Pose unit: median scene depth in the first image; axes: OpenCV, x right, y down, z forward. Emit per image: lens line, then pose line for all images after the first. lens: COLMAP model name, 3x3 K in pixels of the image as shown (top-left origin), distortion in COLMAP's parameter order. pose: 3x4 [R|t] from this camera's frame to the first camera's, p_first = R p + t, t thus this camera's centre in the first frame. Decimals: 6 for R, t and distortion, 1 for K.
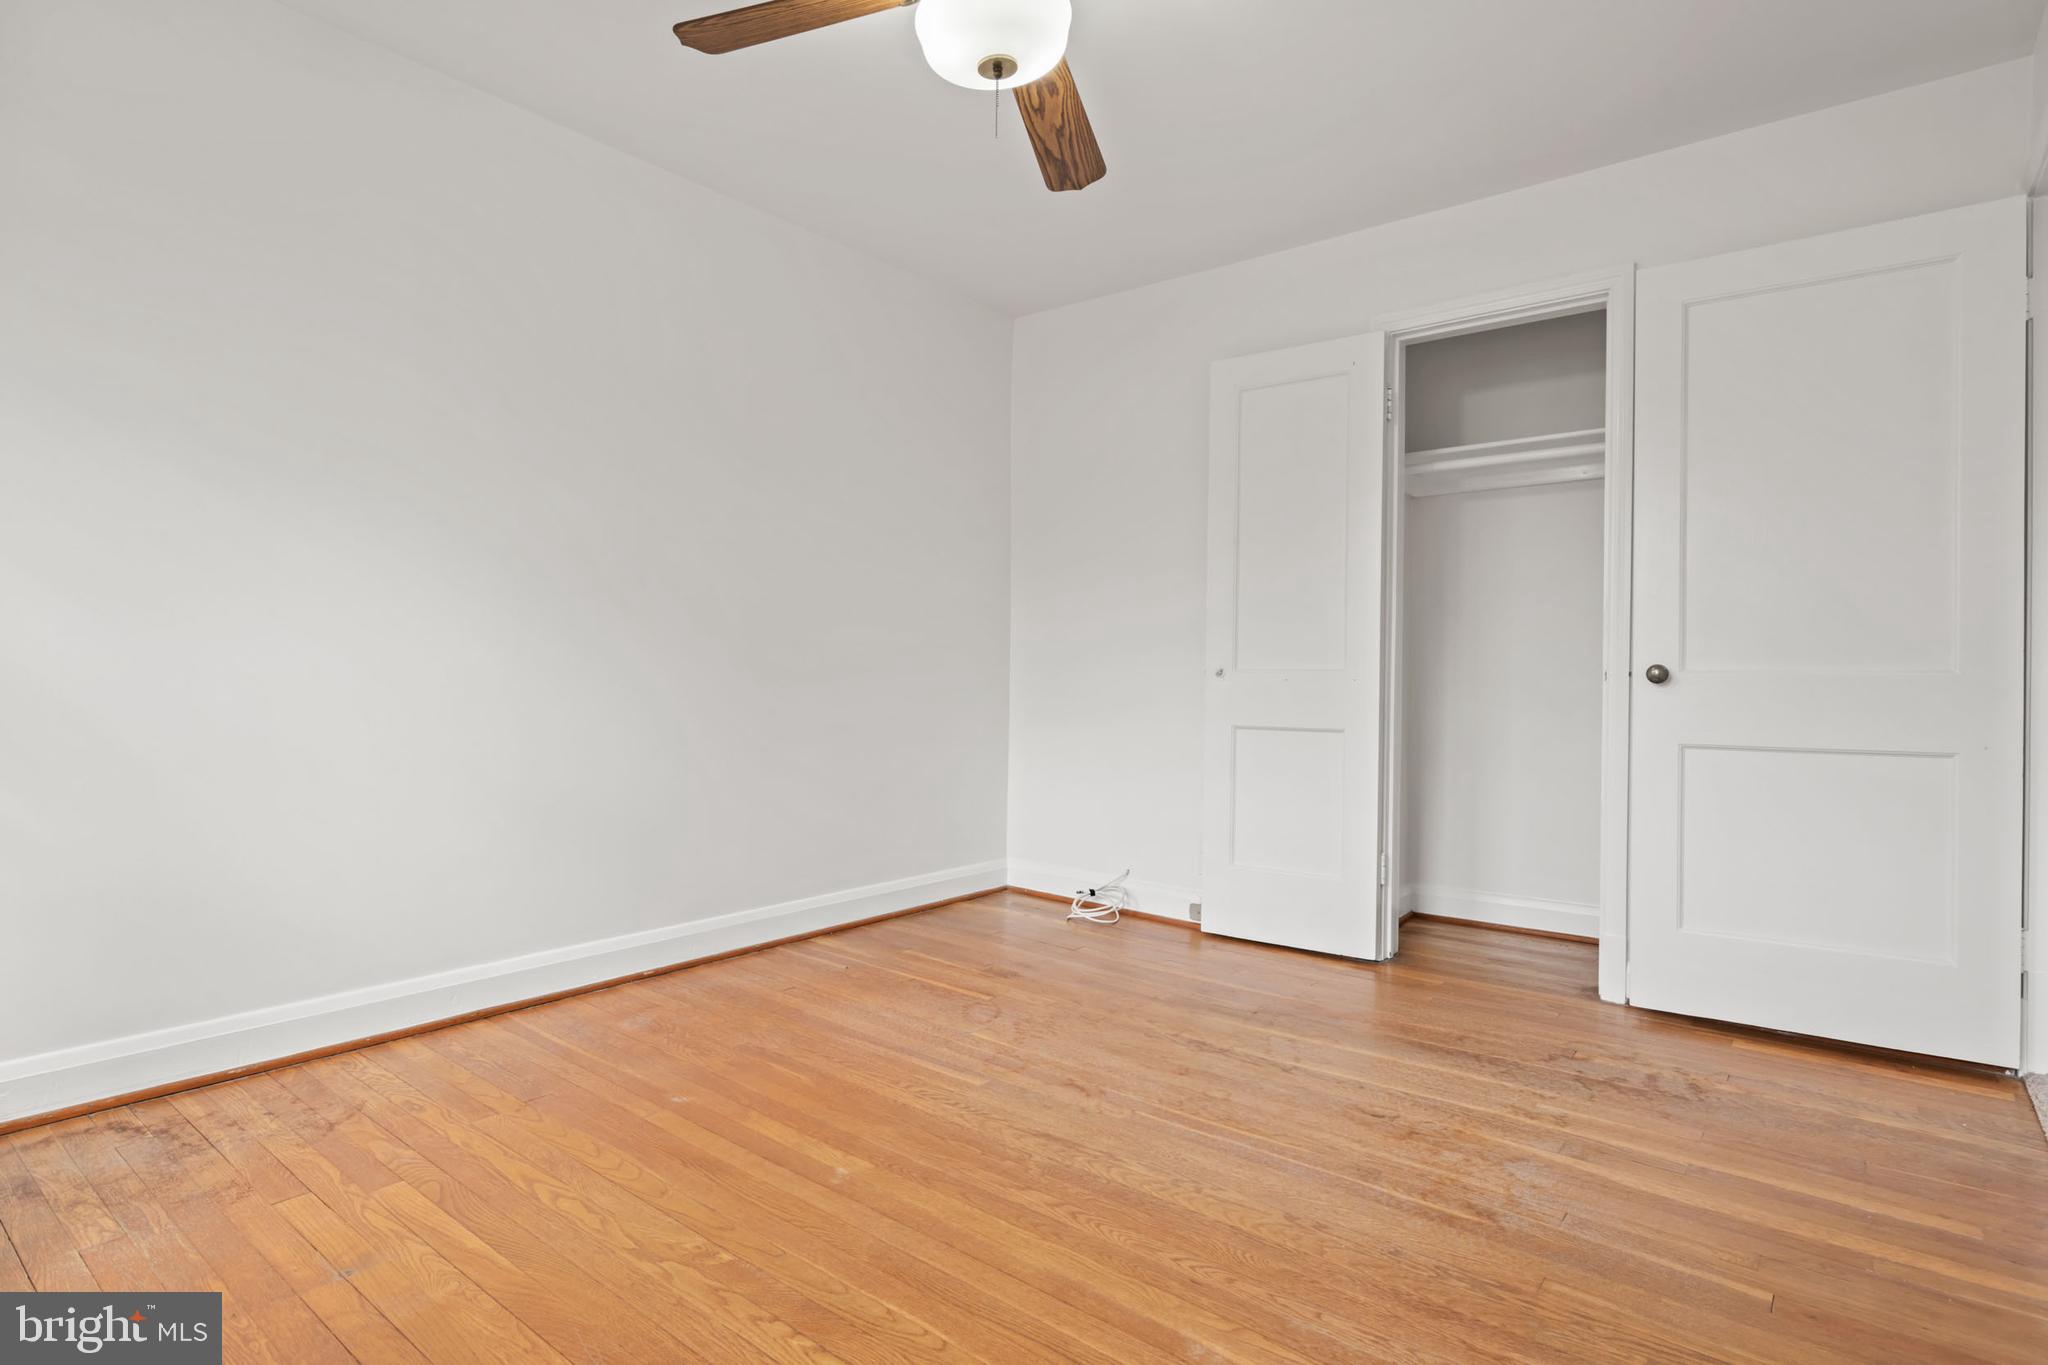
lens RADIAL K [[1024.0, 0, 1017.9], [0, 1024.0, 684.0], [0, 0, 1]] dist [-0.003513, 0.000246]
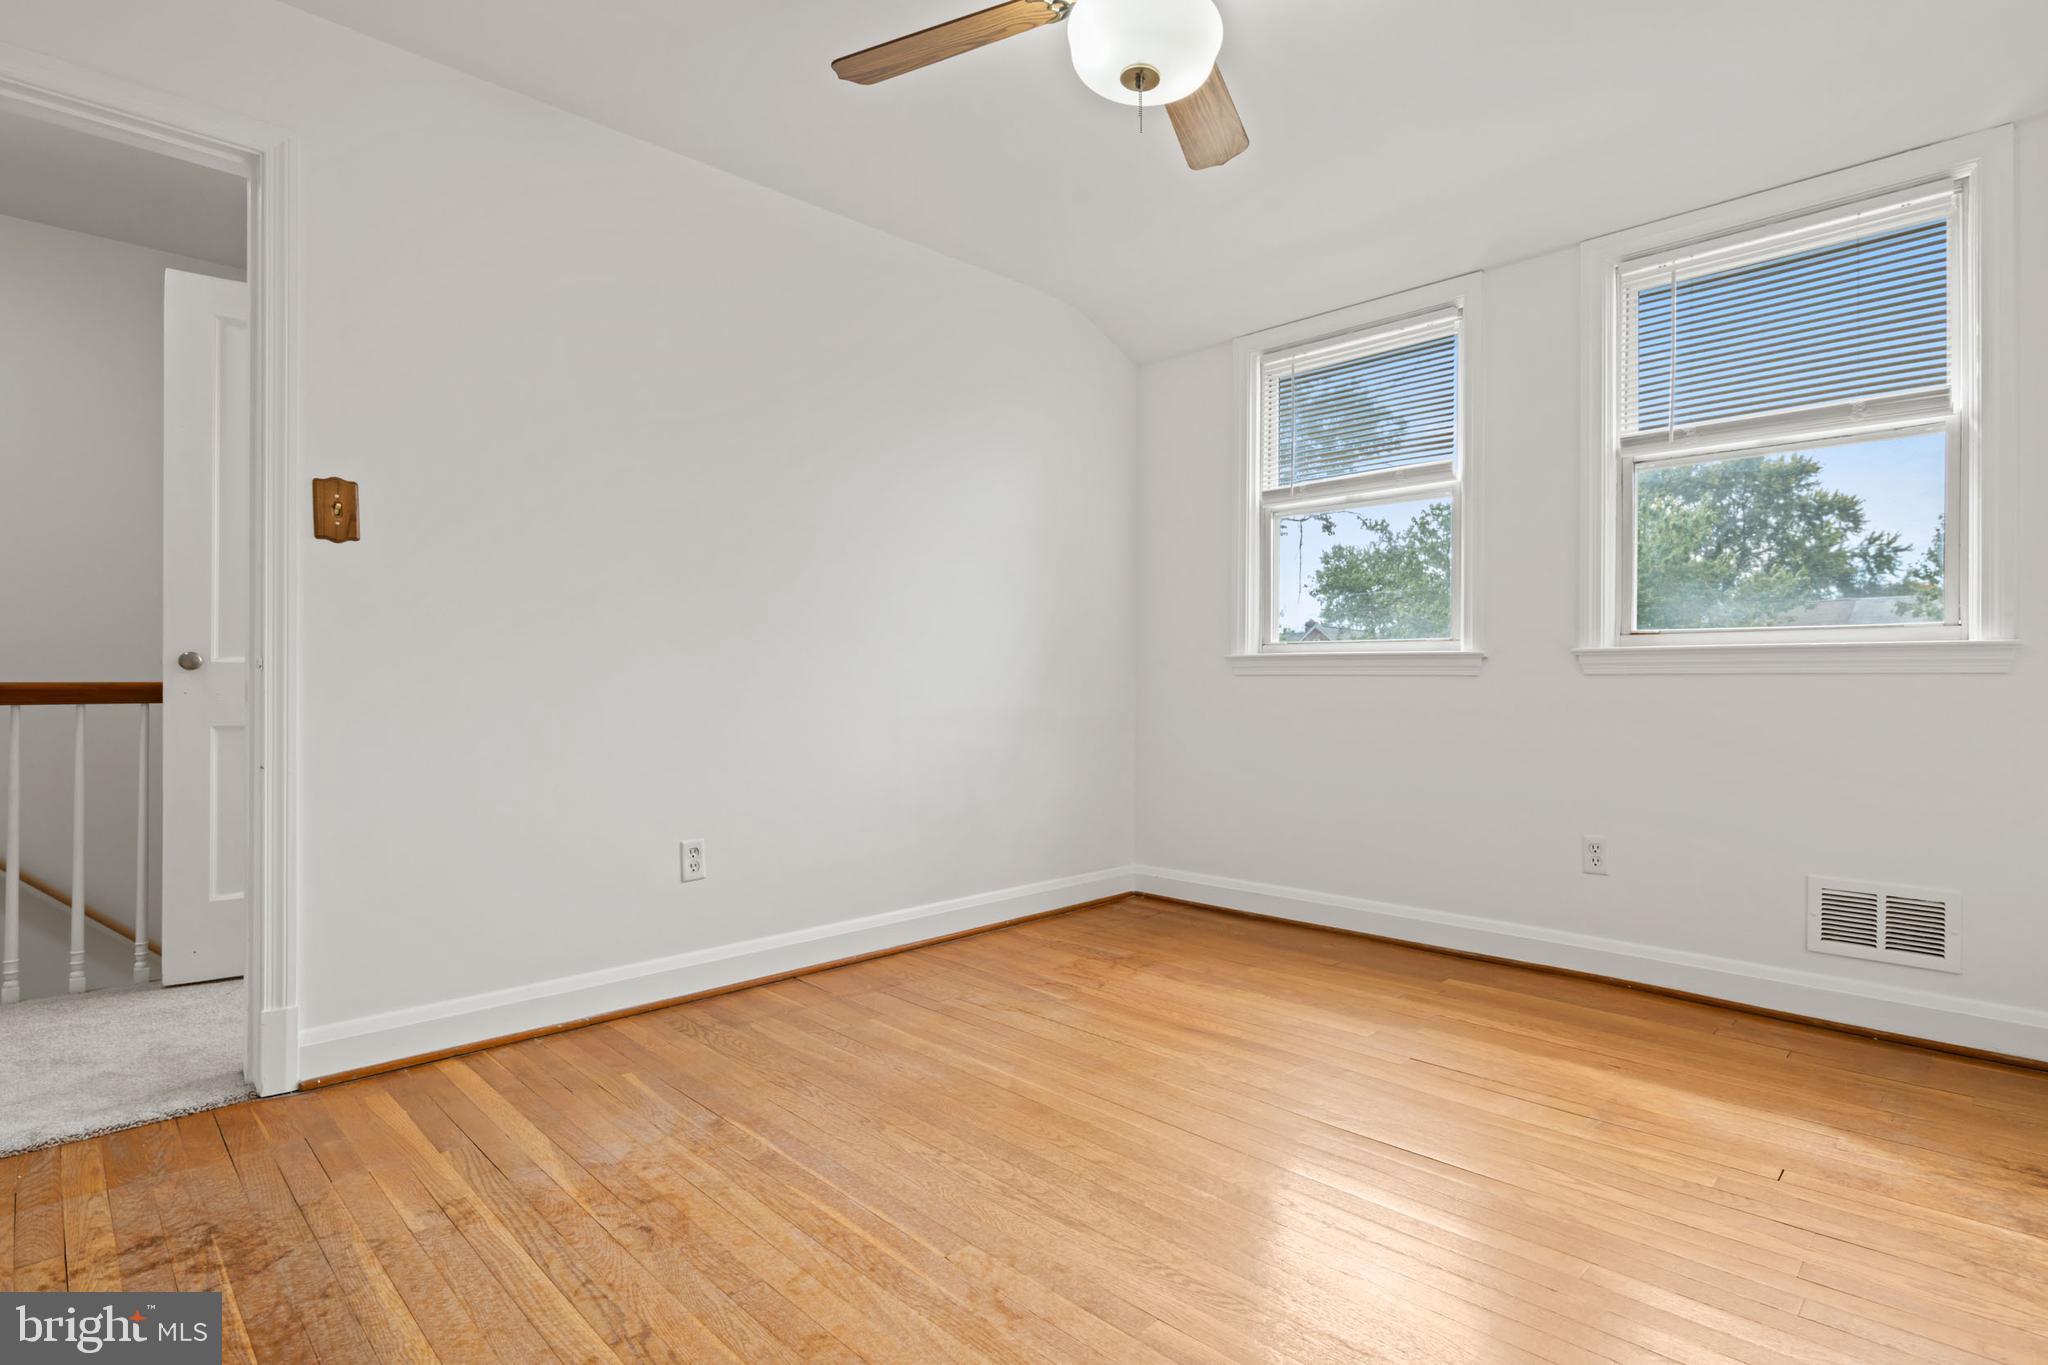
lens RADIAL K [[1024.0, 0, 1021.6], [0, 1024.0, 703.6], [0, 0, 1]] dist [-0.003513, 0.000246]
pose [[-0.994019, -0.016634, 0.107937, -0.015740], [-0.014072, 0.999602, 0.024454, -0.007778], [-0.108300, 0.022789, -0.993857, 1.658809]]
